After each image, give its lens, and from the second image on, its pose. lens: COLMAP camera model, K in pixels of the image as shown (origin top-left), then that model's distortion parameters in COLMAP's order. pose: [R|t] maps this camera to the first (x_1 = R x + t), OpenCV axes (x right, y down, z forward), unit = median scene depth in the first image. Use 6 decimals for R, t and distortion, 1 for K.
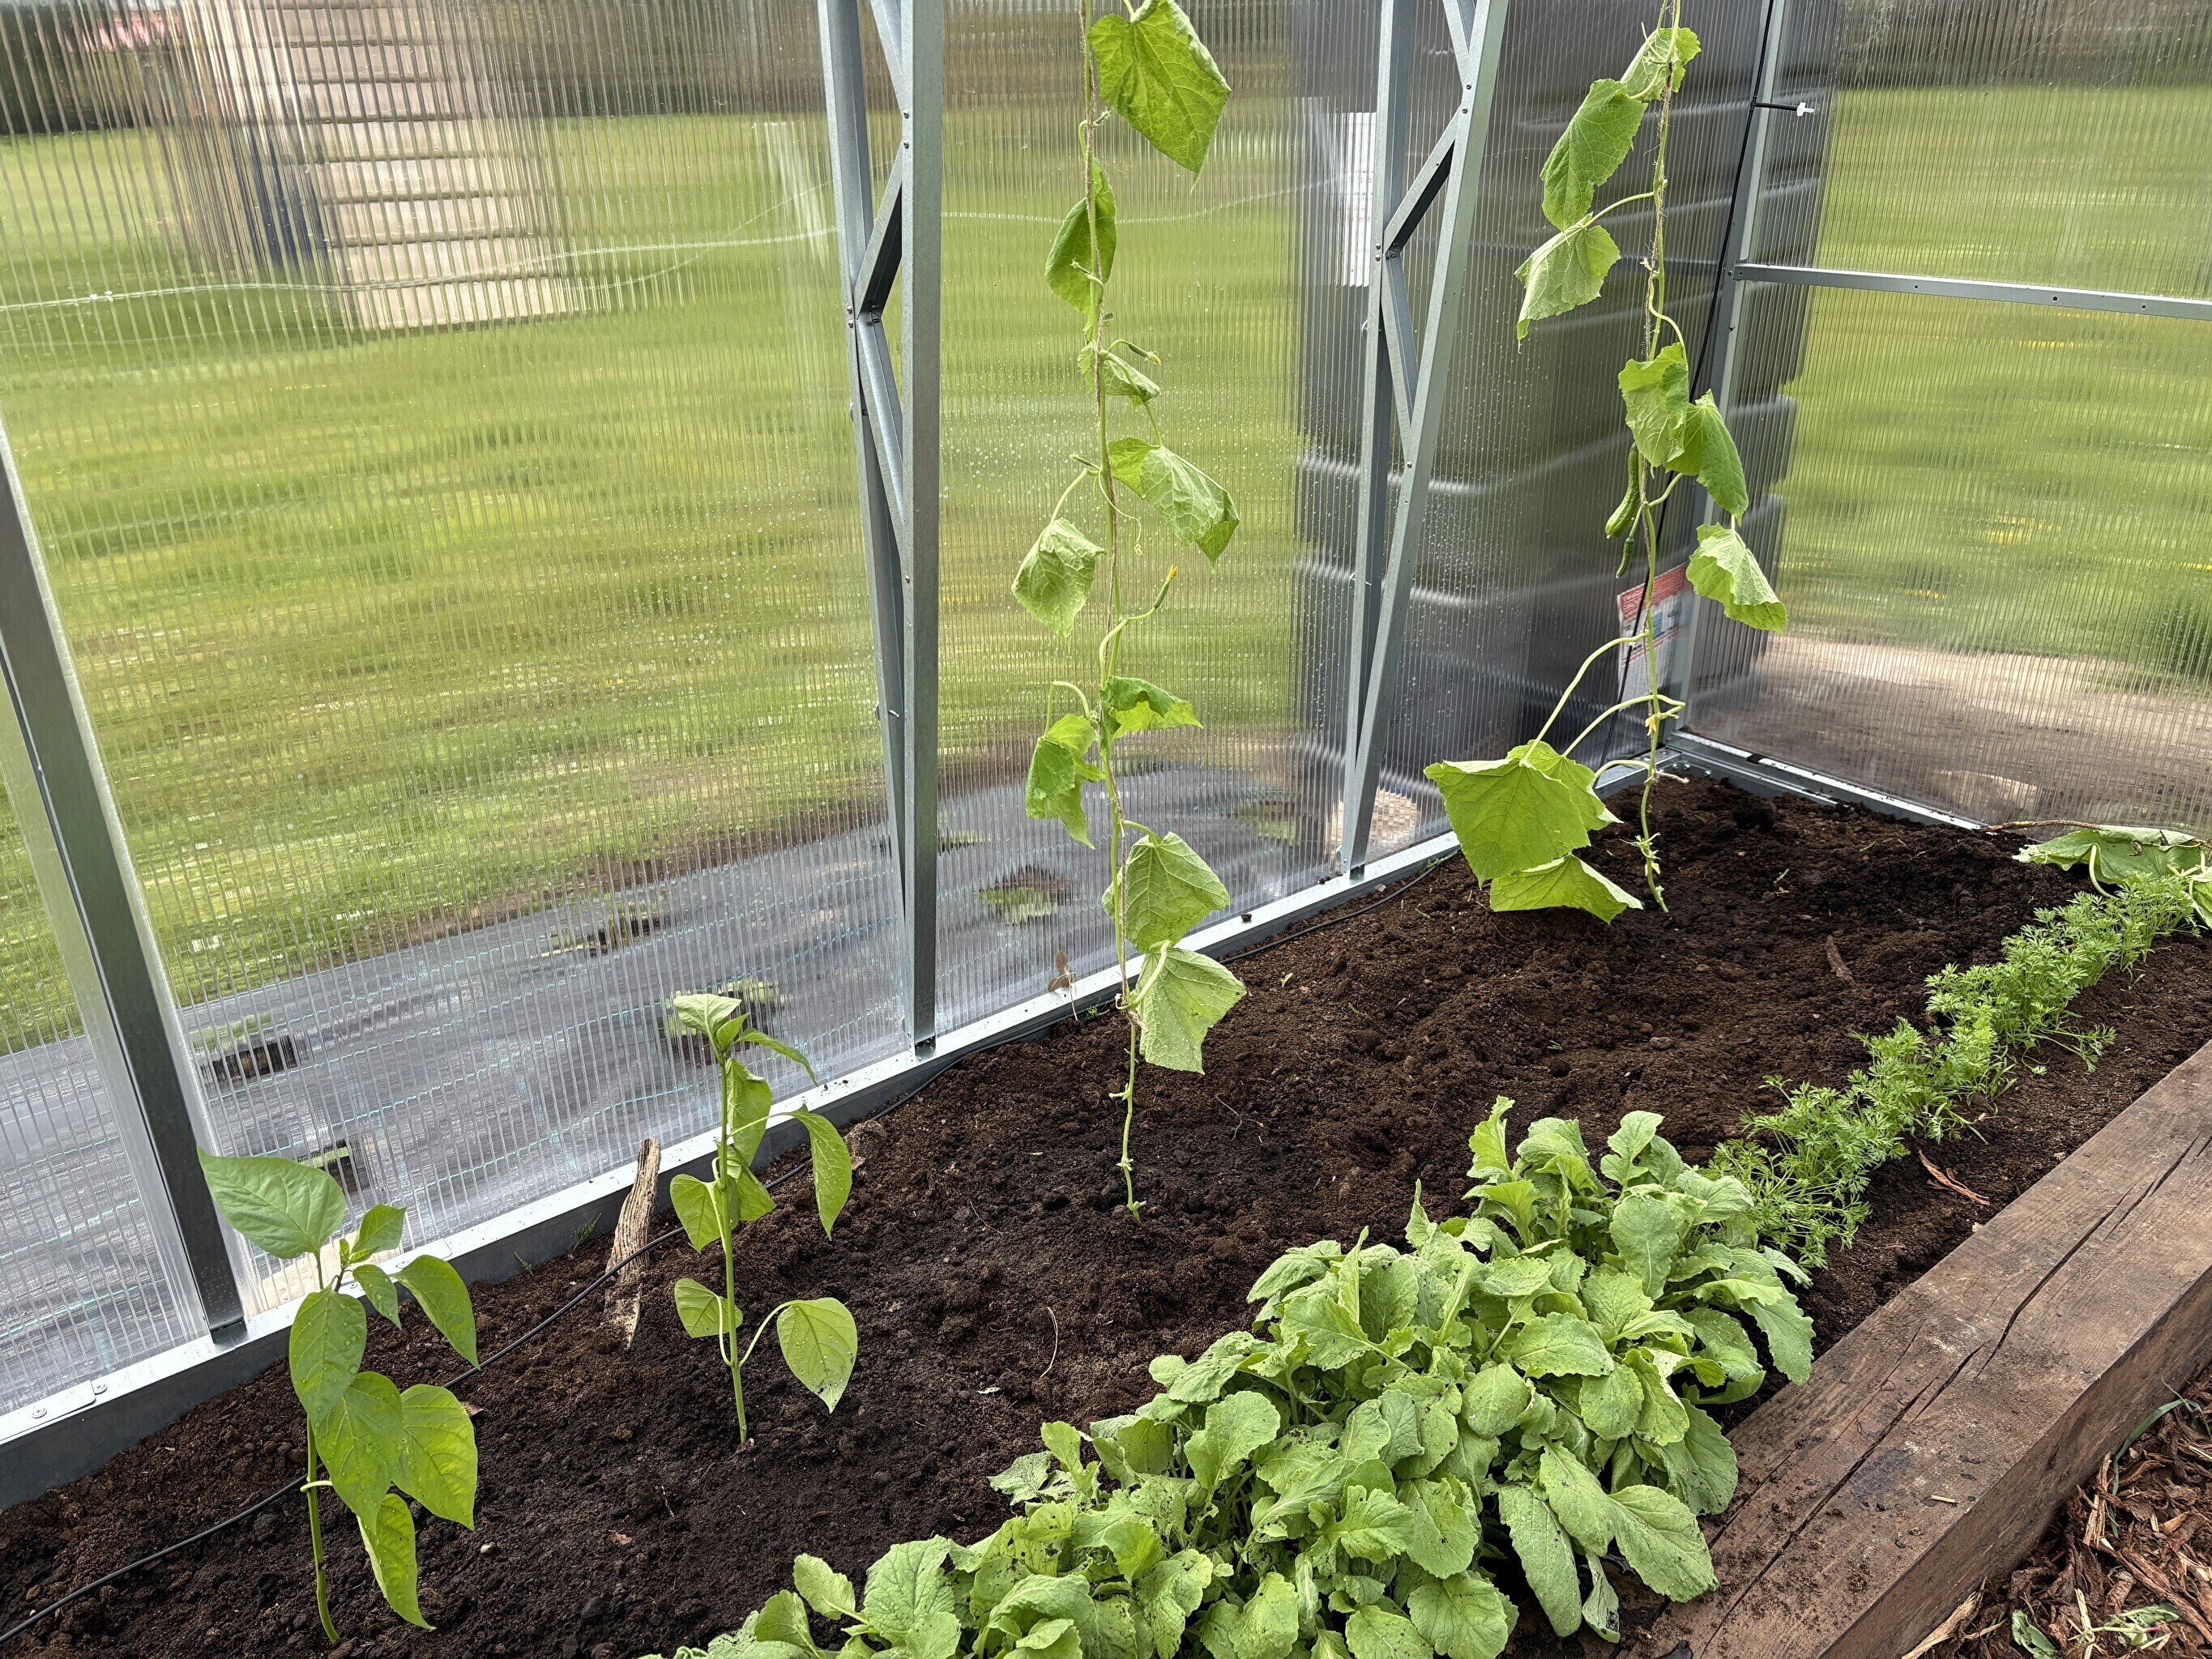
lens RADIAL K [[1677.8, 0, 1108.1], [0, 1677.8, 851.1], [0, 0, 1]] dist [0.031077, -0.028709]
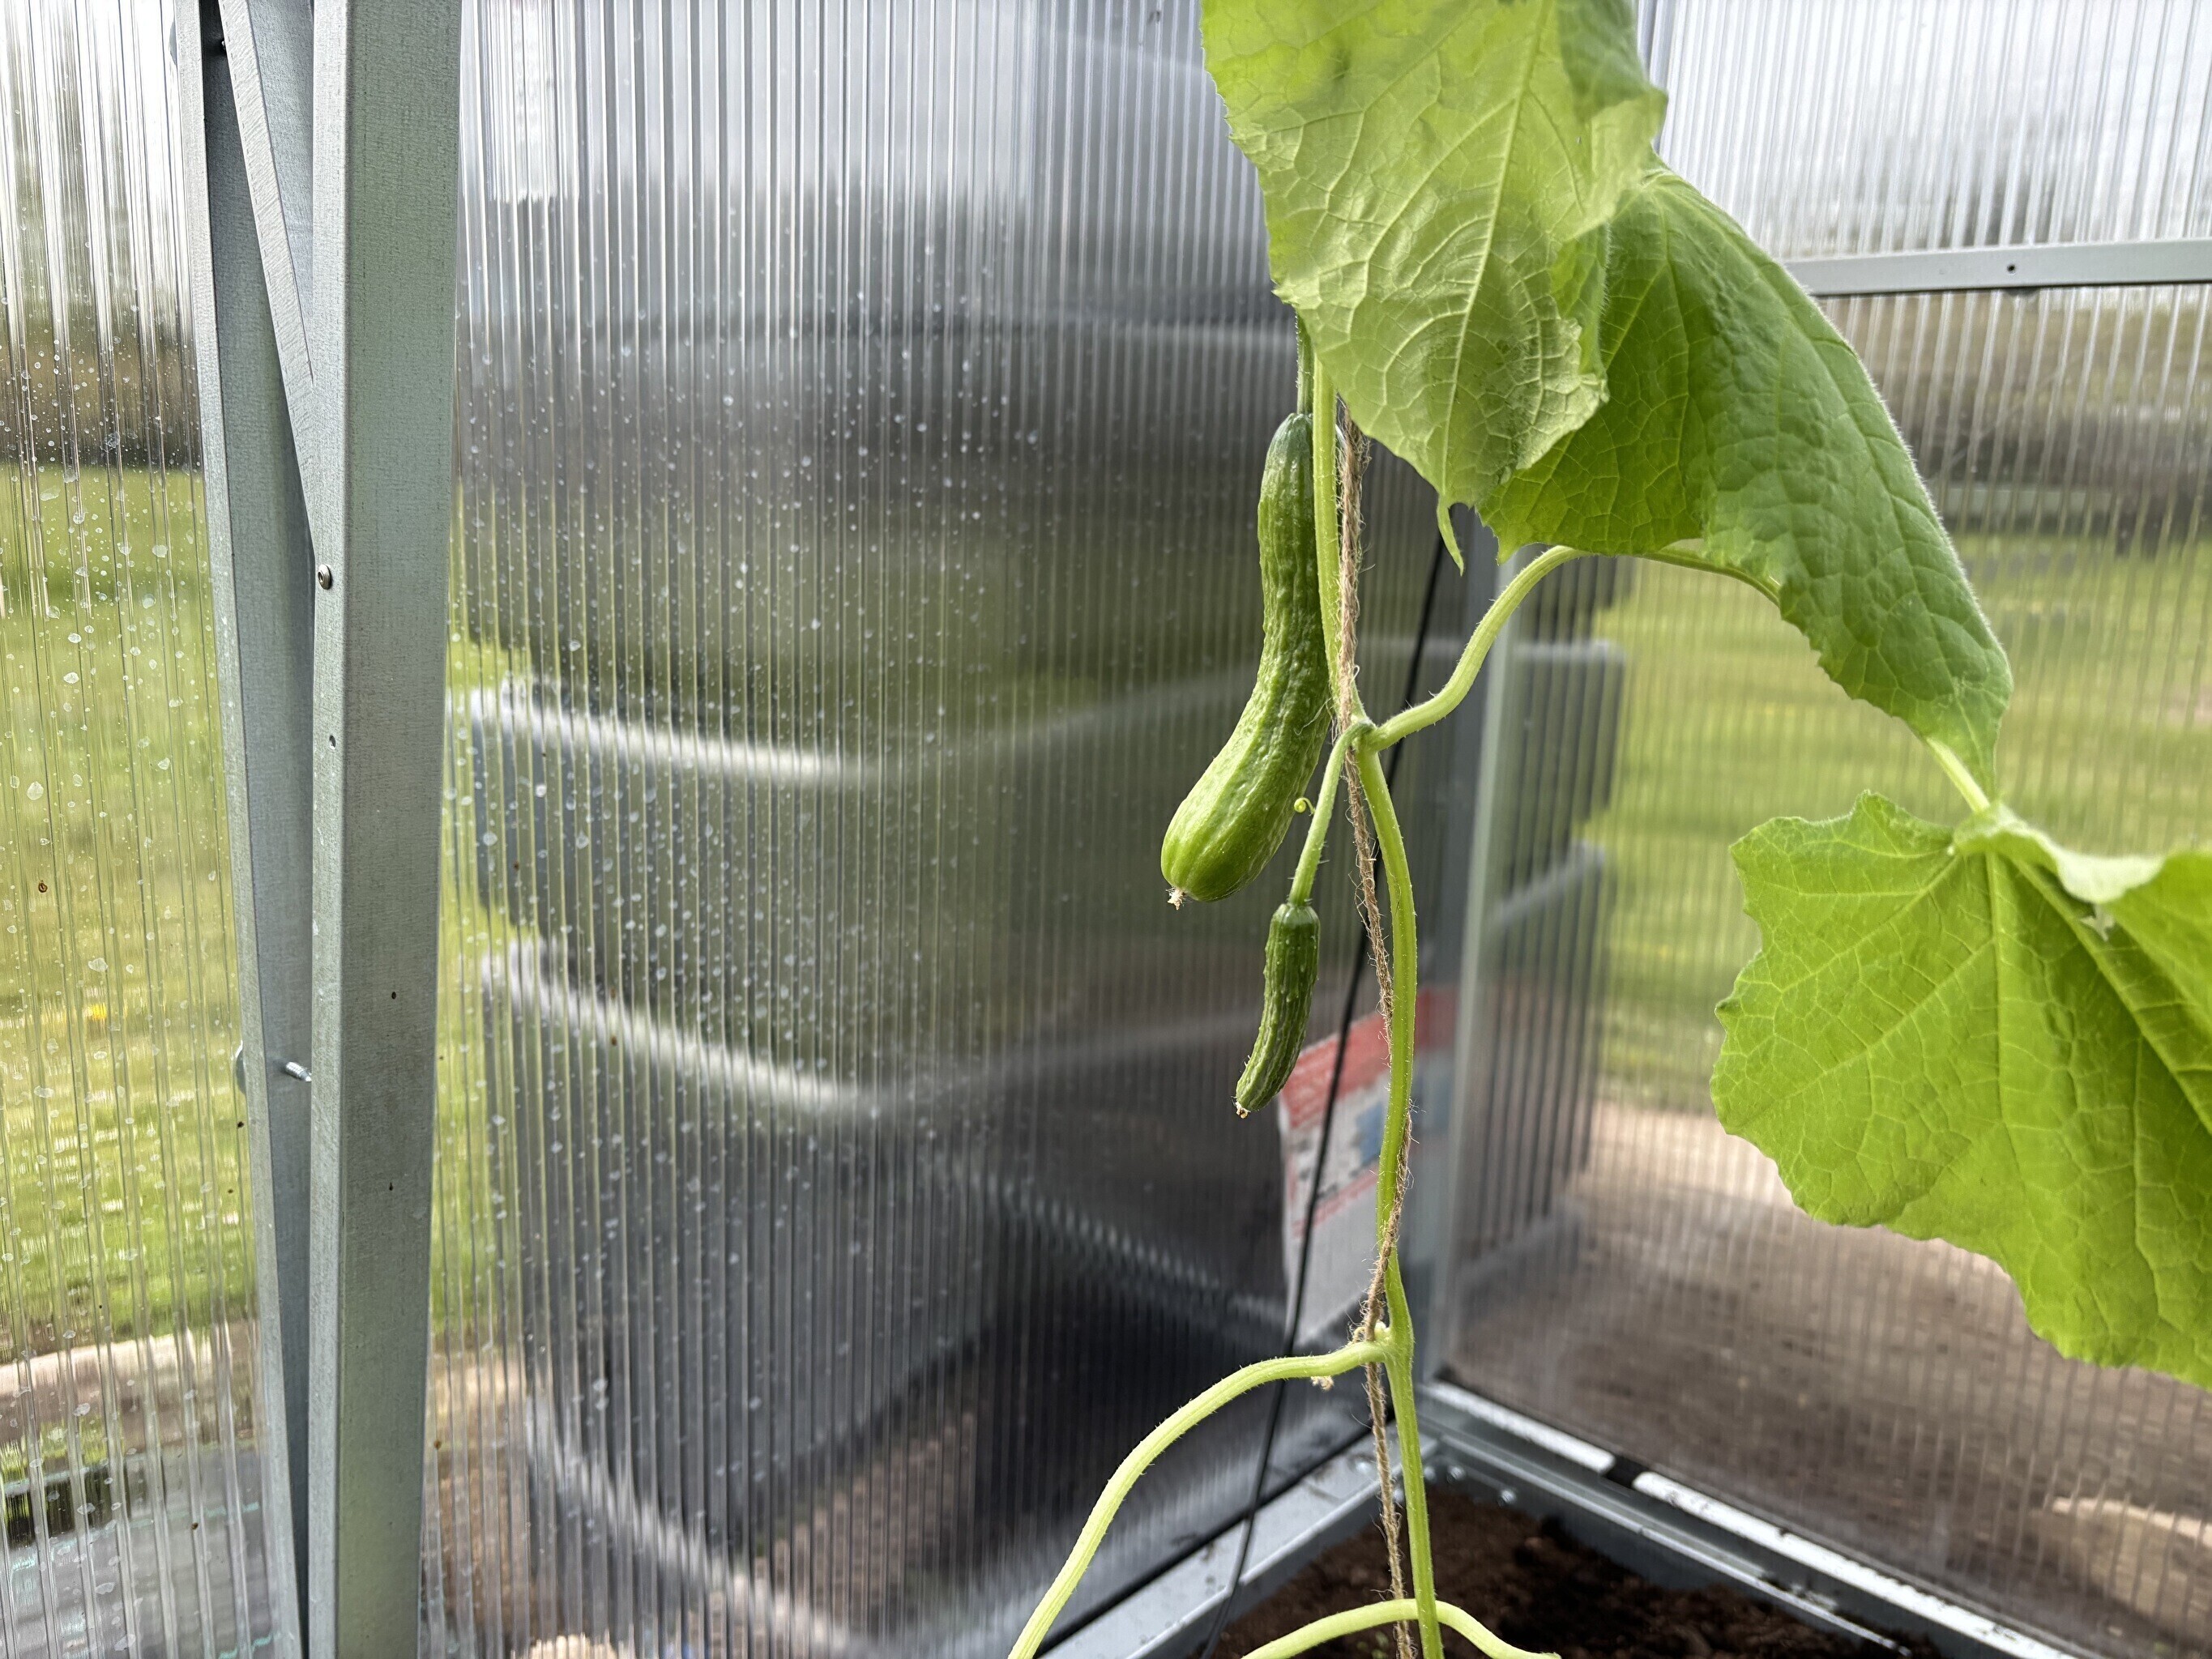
lens RADIAL K [[1677.8, 0, 1108.1], [0, 1677.8, 851.1], [0, 0, 1]] dist [0.031077, -0.028709]
pose [[0.983987, 0.029997, 0.175698, 0.196163], [0.009427, 0.975598, -0.219360, -0.115387], [-0.177991, 0.217504, 0.959693, 0.627153]]
